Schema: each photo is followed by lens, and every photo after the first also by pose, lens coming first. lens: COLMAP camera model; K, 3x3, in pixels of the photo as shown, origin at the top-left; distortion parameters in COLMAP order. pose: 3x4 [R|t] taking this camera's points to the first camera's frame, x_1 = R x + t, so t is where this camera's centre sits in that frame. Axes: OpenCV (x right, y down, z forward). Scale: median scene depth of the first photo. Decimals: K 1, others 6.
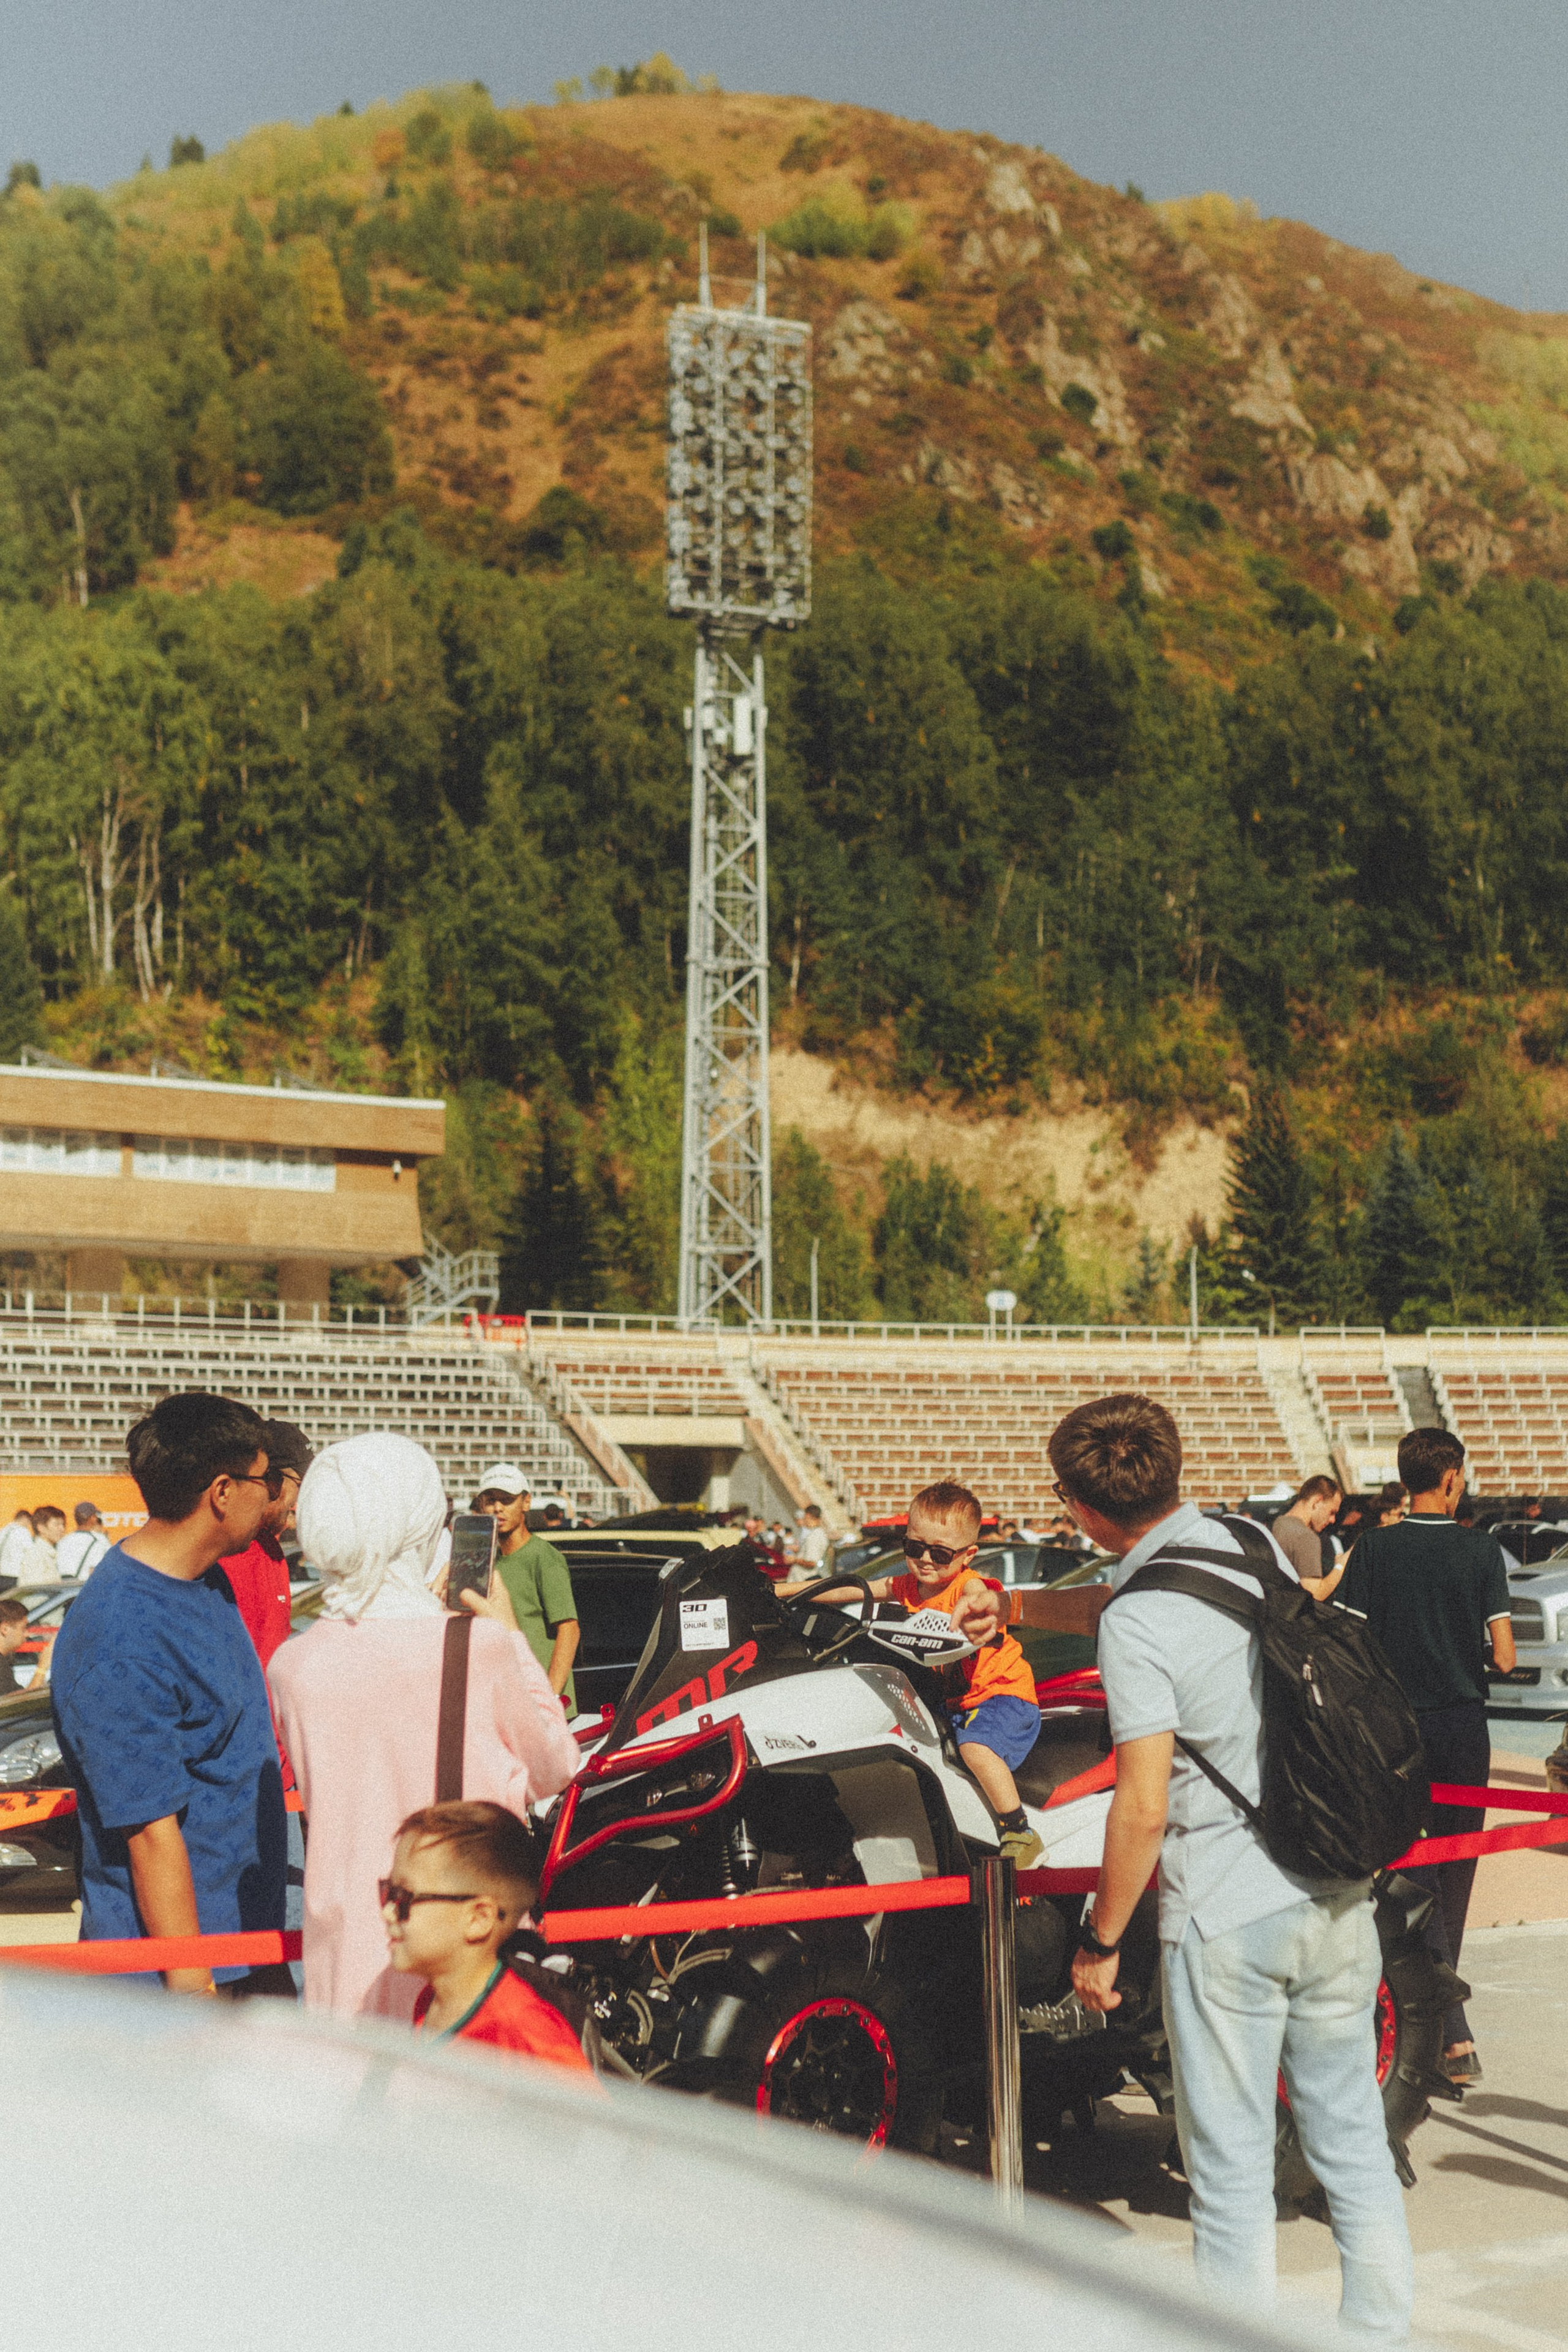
lens RADIAL K [[2976.4, 0, 877.1], [0, 2976.4, 1314.0], [0, 0, 1]] dist [0.031691, -0.077367]
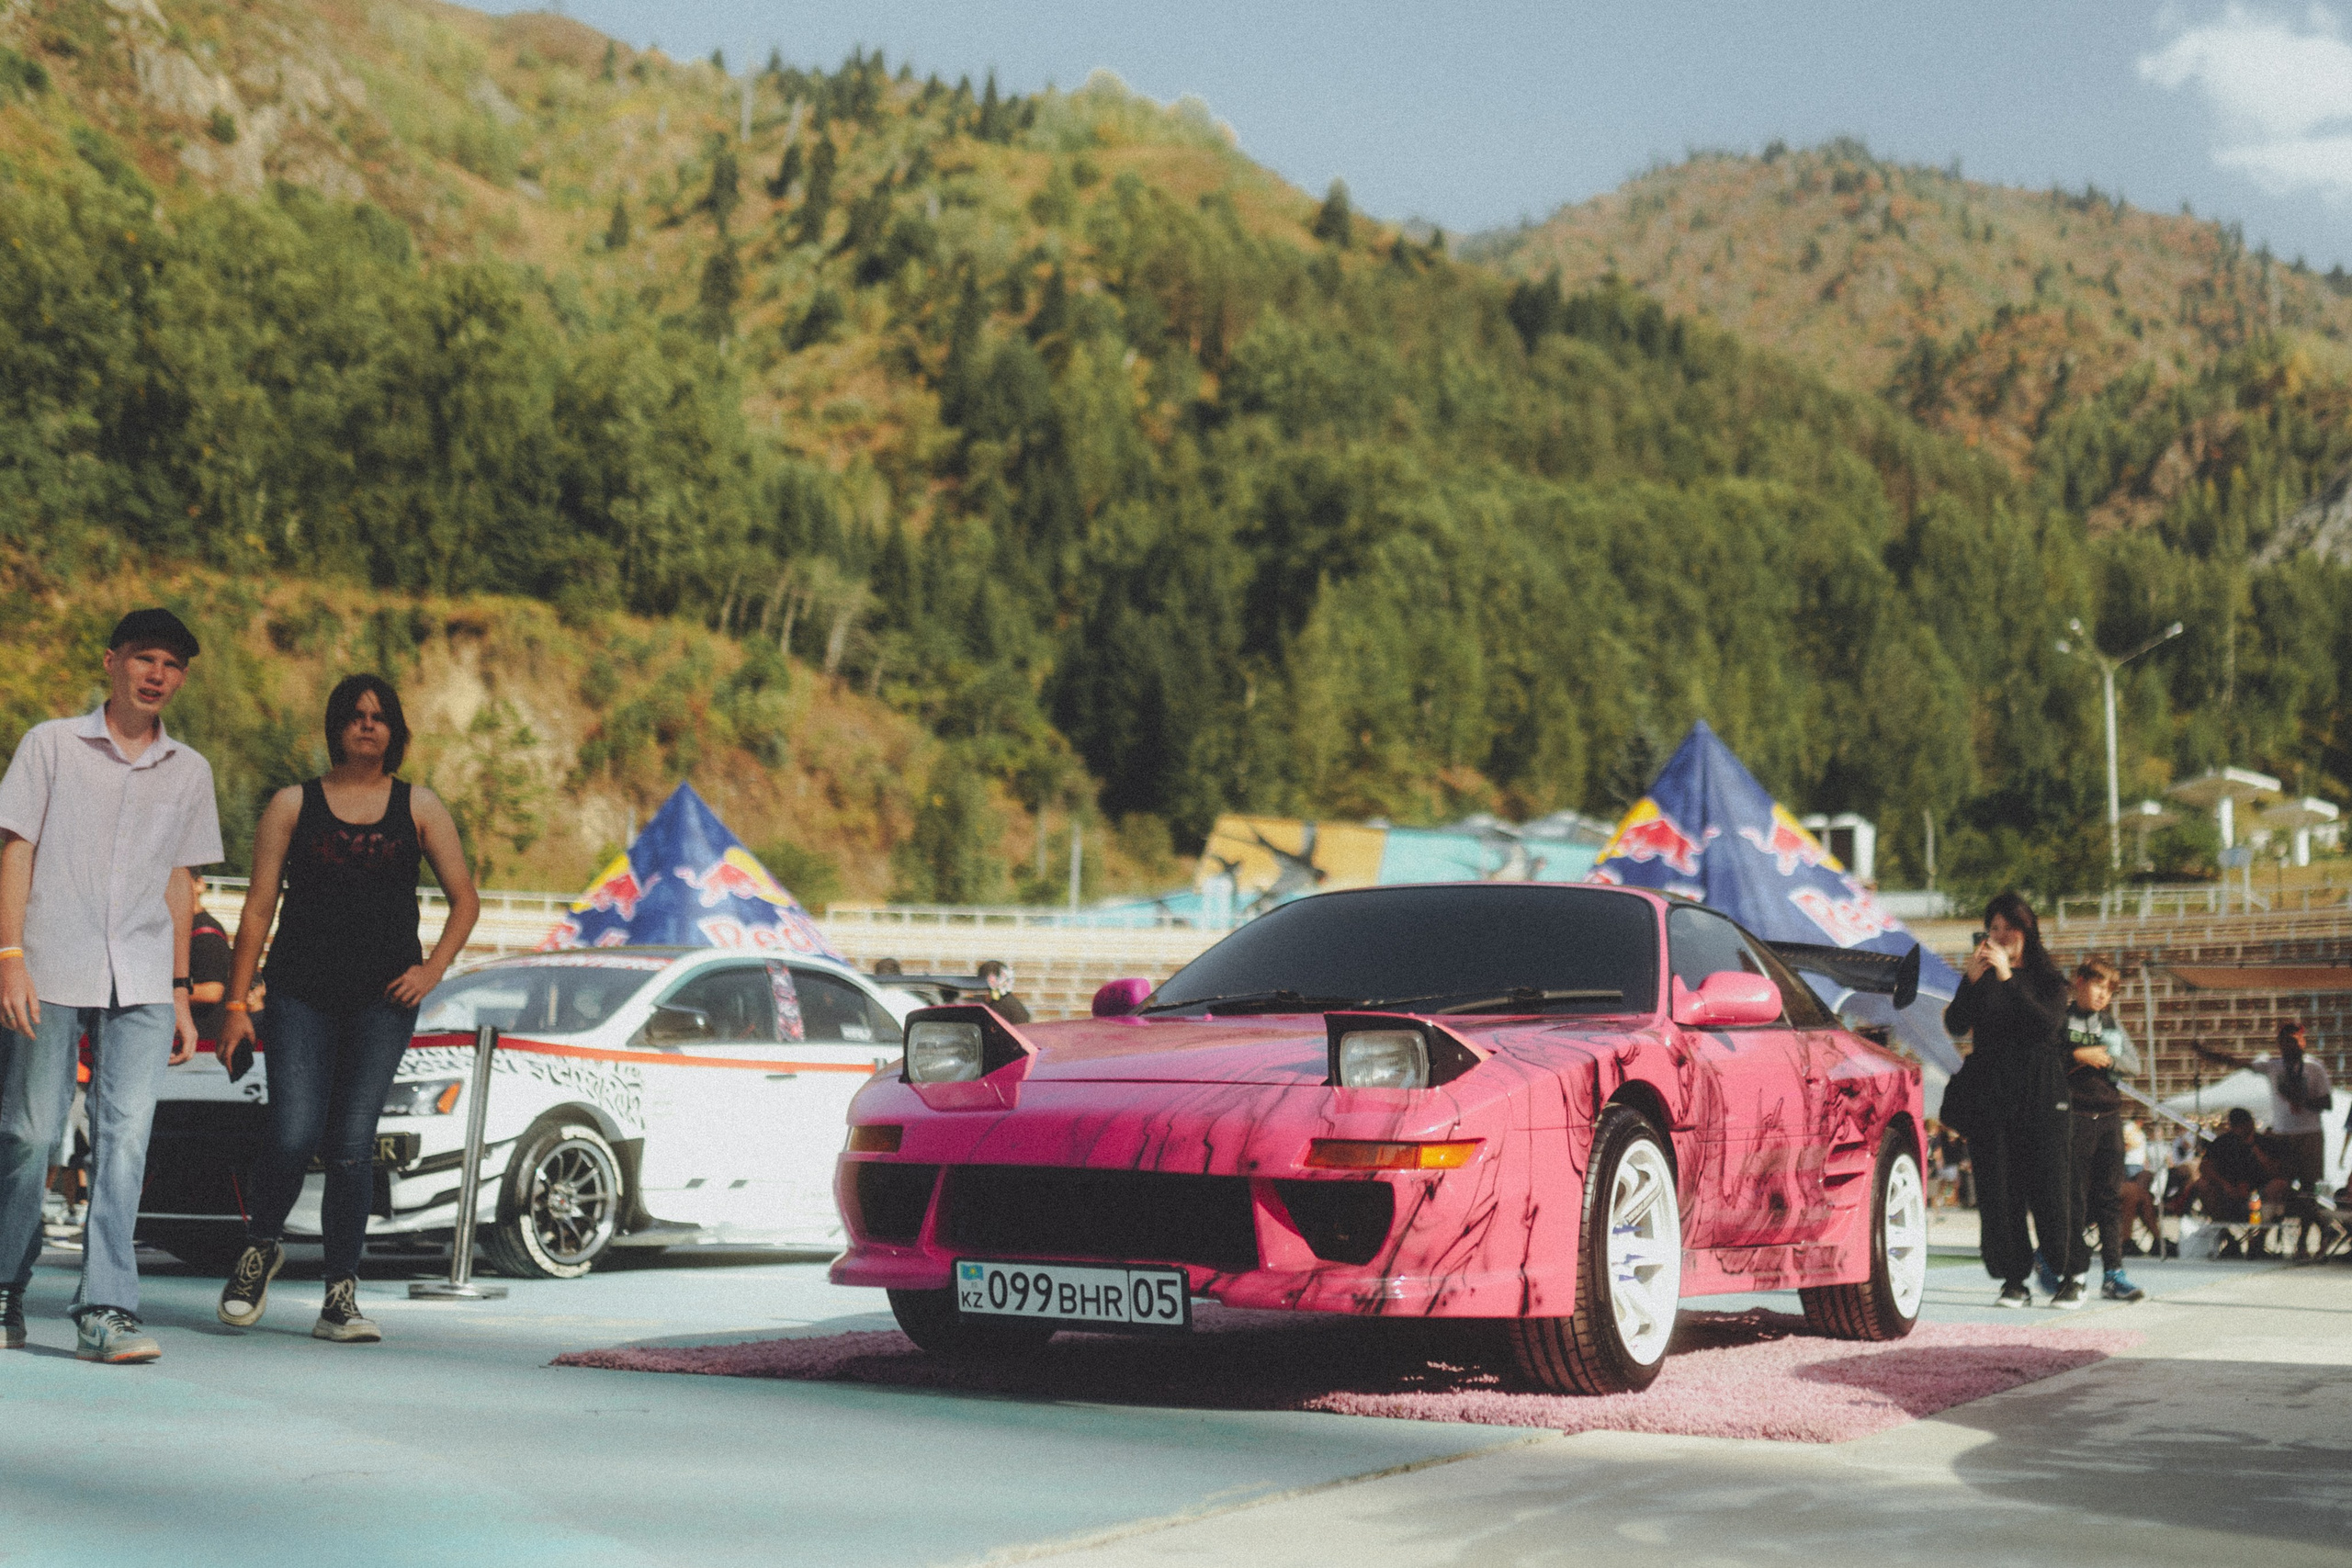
lens RADIAL K [[2664.1, 0, 1427.4], [0, 2664.1, 785.4], [0, 0, 1]] dist [0.043013, -0.138239]
pose [[0.827007, 0.100427, 0.553149, 0.032485], [-0.063790, 0.994324, -0.085152, 0.005660], [-0.558561, 0.035137, 0.828719, 0.045151]]
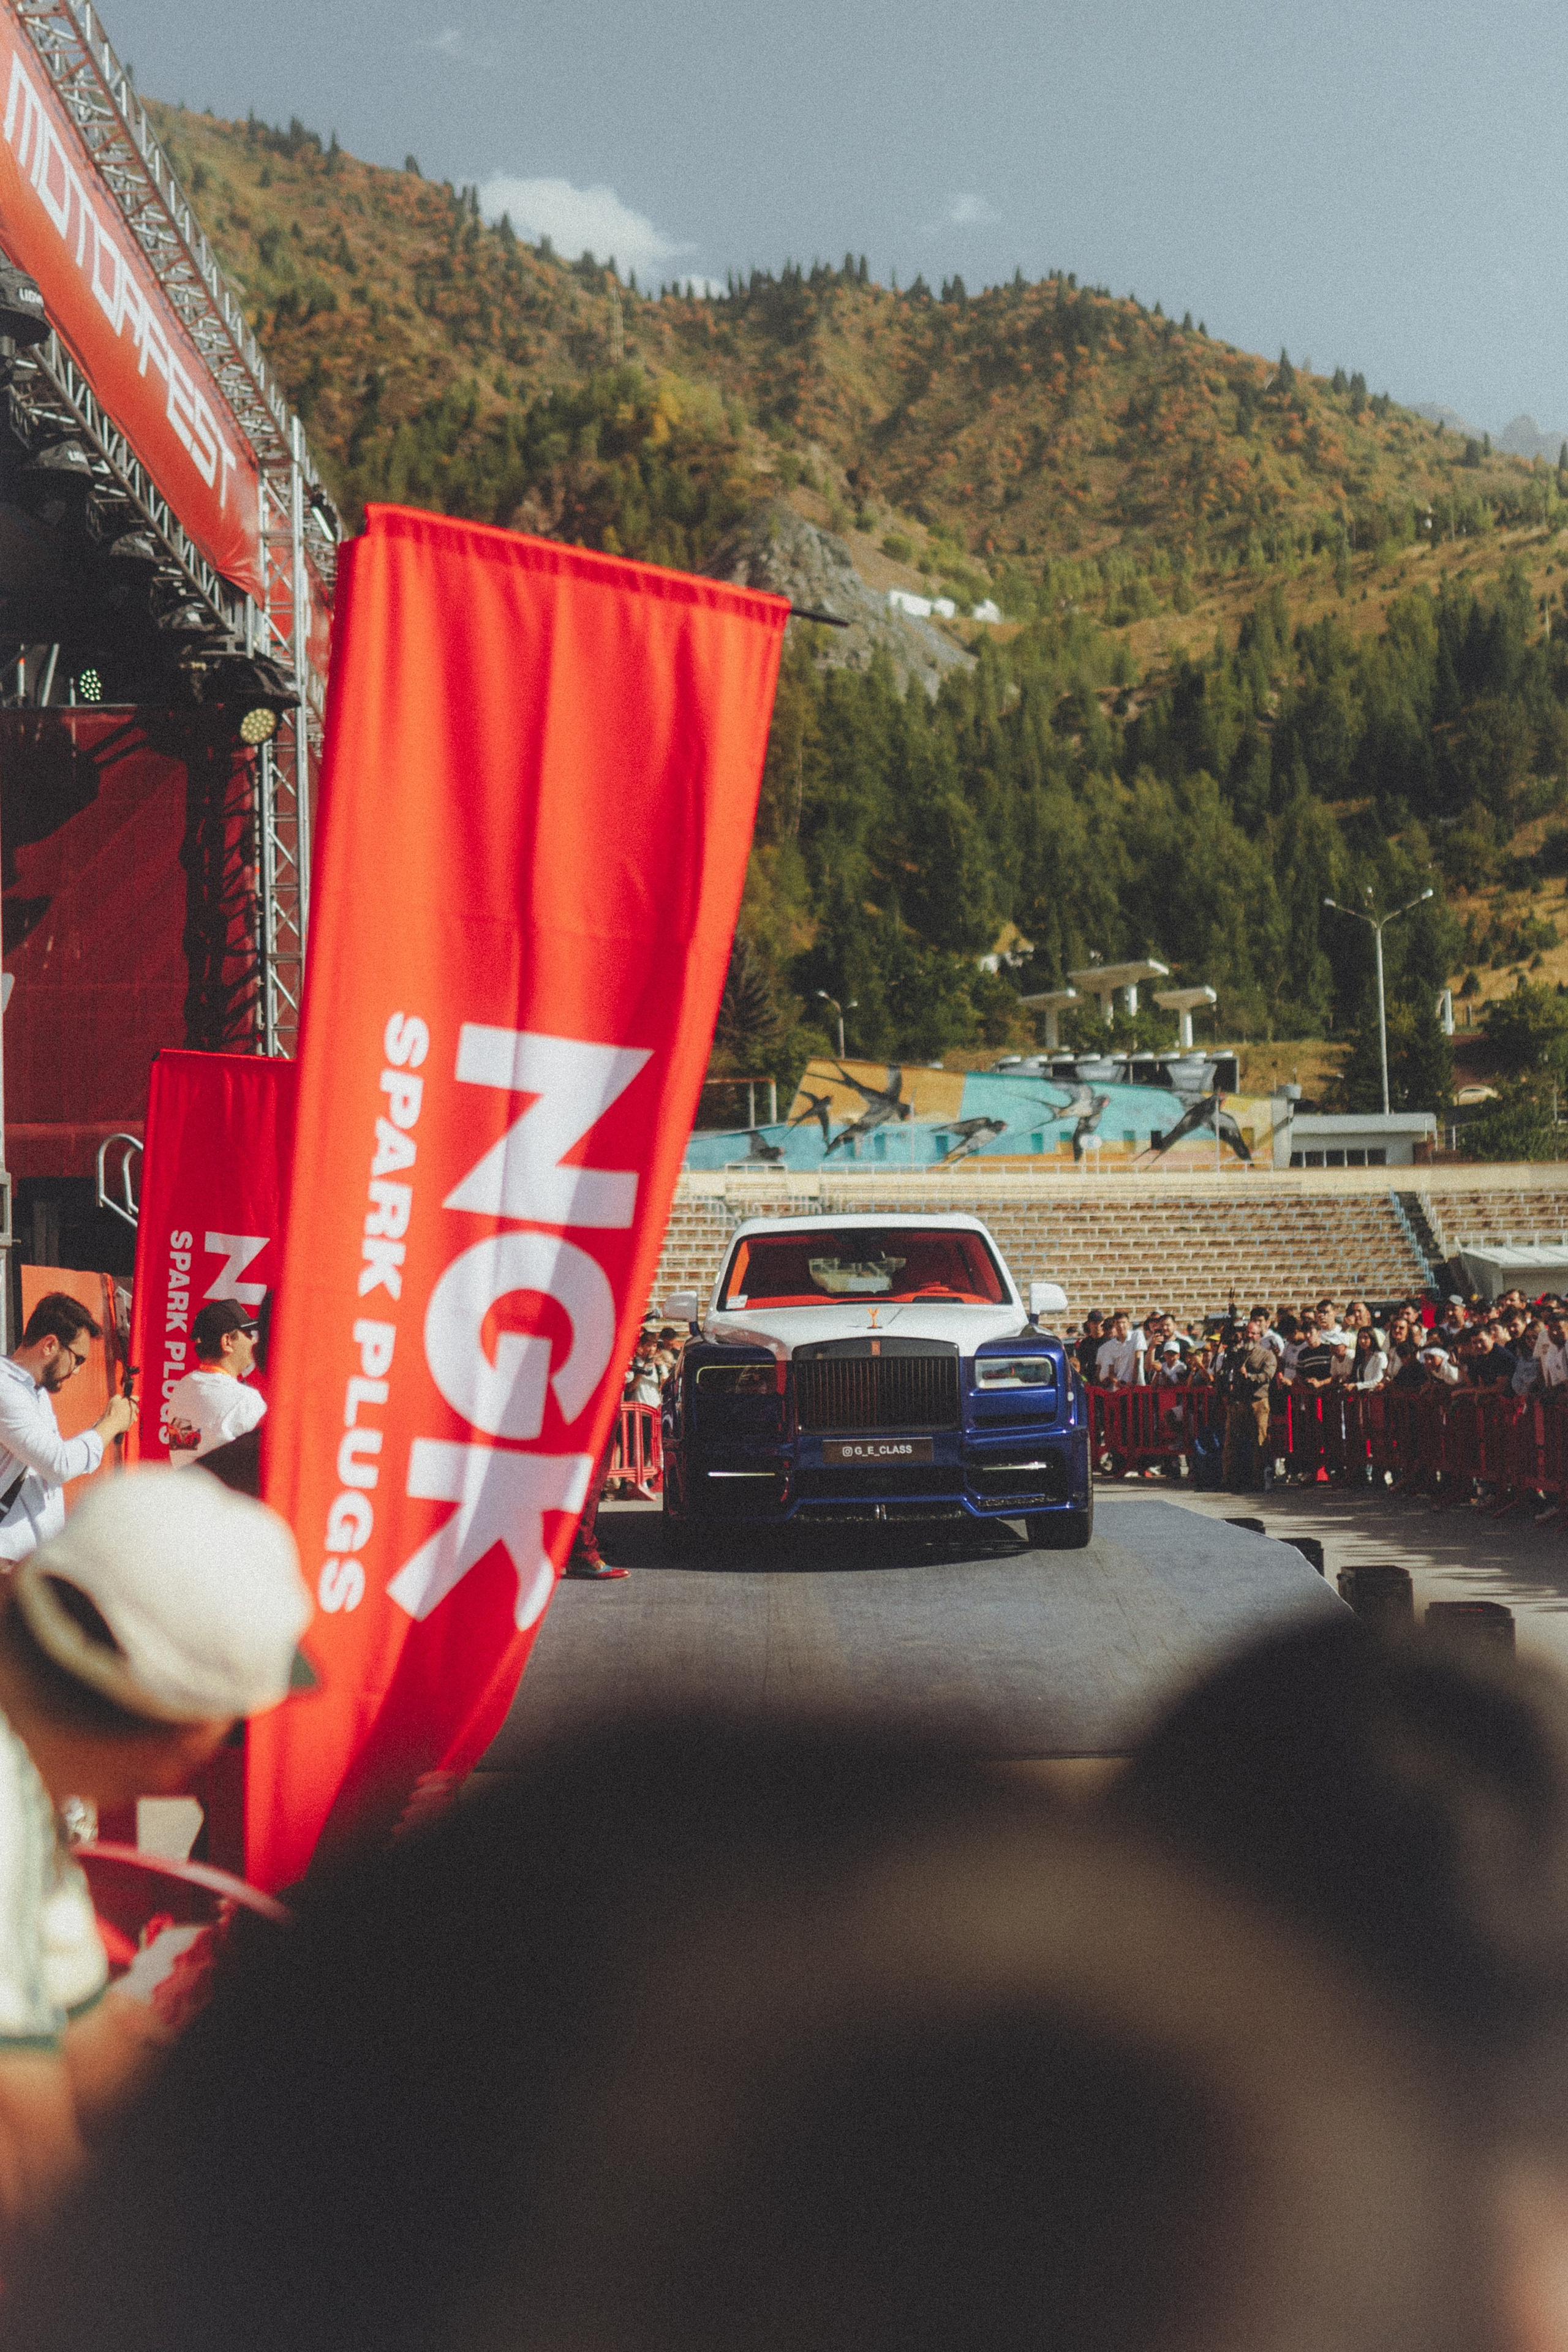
lens RADIAL K [[3431.2, 0, 779.5], [0, 3431.2, 1149.3], [0, 0, 1]] dist [0.008077, 0.017331]
pose [[0.519334, 0.037499, 0.853748, -0.196947], [-0.040903, 0.998983, -0.018997, 0.005322], [-0.853592, -0.025055, 0.520340, 0.076904]]
